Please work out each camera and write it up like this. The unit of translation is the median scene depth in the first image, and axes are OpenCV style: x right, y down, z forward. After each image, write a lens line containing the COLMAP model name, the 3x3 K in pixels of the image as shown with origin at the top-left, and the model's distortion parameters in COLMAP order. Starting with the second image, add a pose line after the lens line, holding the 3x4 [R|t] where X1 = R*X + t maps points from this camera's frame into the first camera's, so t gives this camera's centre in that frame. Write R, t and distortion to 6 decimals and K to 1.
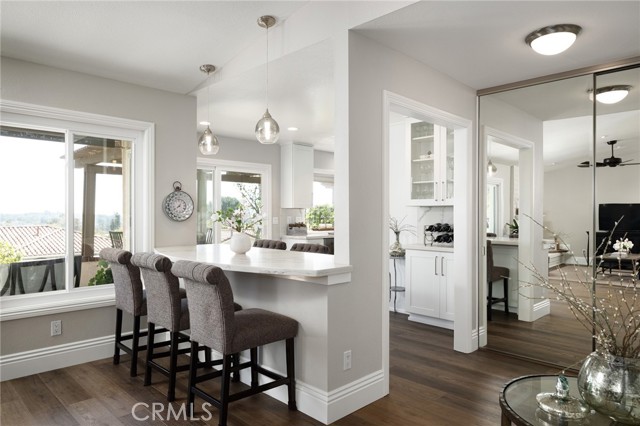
lens RADIAL K [[424.9, 0, 325.3], [0, 424.9, 213.9], [0, 0, 1]] dist [-0.006585, -0.001438]
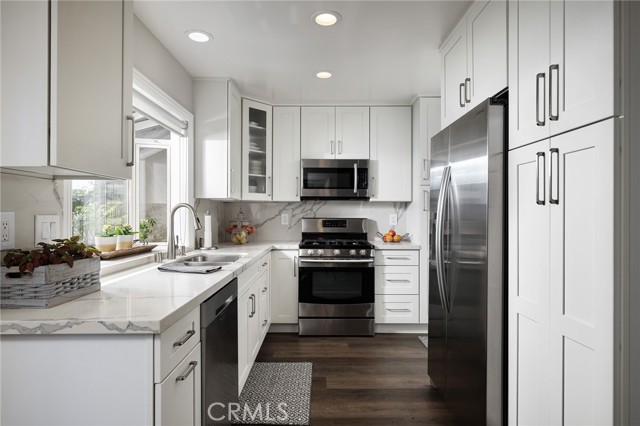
lens RADIAL K [[363.7, 0, 321.2], [0, 363.7, 212.2], [0, 0, 1]] dist [-0.003844, -0.002384]
pose [[0.699260, 0.001338, 0.714866, -0.108635], [0.002856, 0.999985, -0.004665, 0.007286], [-0.714862, 0.005304, 0.699246, 0.826342]]
